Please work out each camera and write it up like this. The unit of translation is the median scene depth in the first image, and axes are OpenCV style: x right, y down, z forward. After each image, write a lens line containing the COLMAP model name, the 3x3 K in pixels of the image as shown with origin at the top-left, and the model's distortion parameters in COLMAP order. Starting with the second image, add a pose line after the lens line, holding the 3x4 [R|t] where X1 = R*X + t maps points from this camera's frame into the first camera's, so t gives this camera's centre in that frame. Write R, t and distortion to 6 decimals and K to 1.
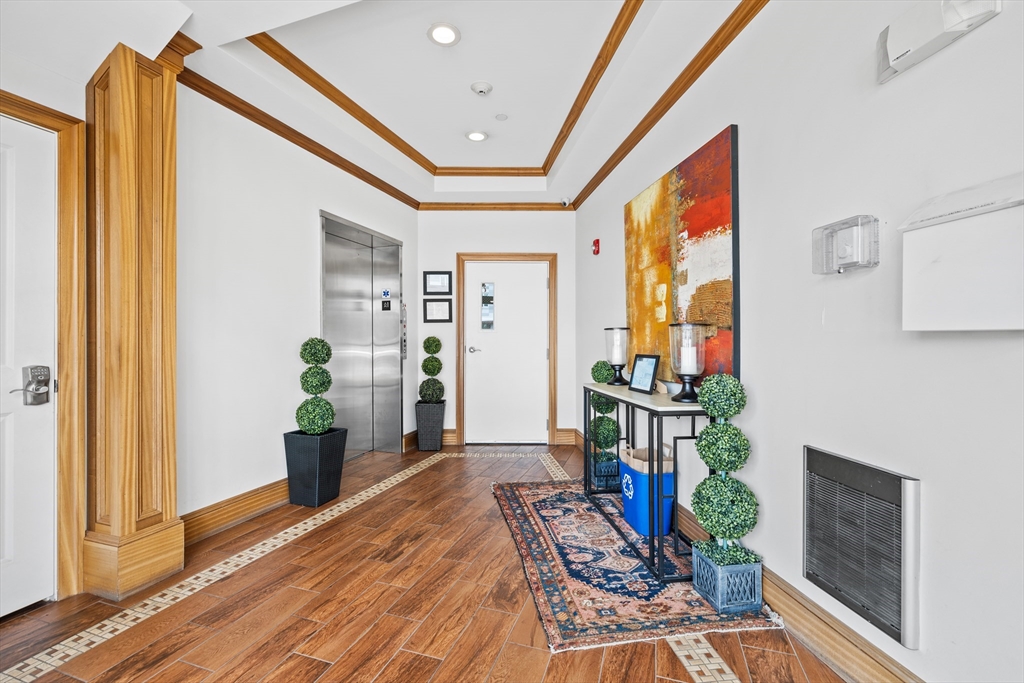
lens RADIAL K [[435.7, 0, 513.5], [0, 435.7, 339.2], [0, 0, 1]] dist [0.001220, -0.000318]
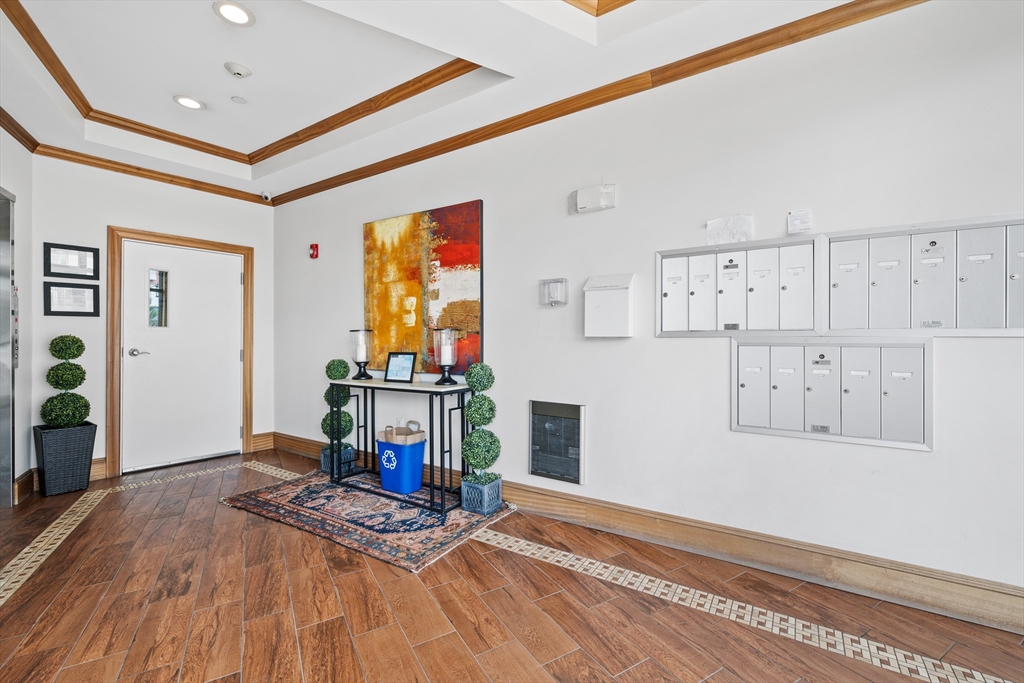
lens RADIAL K [[435.7, 0, 513.5], [0, 435.7, 339.2], [0, 0, 1]] dist [0.001220, -0.000318]
pose [[0.647379, 0.002947, 0.762162, -0.442332], [-0.002874, 0.999995, -0.001425, -0.000993], [-0.762163, -0.001267, 0.647384, -0.058916]]
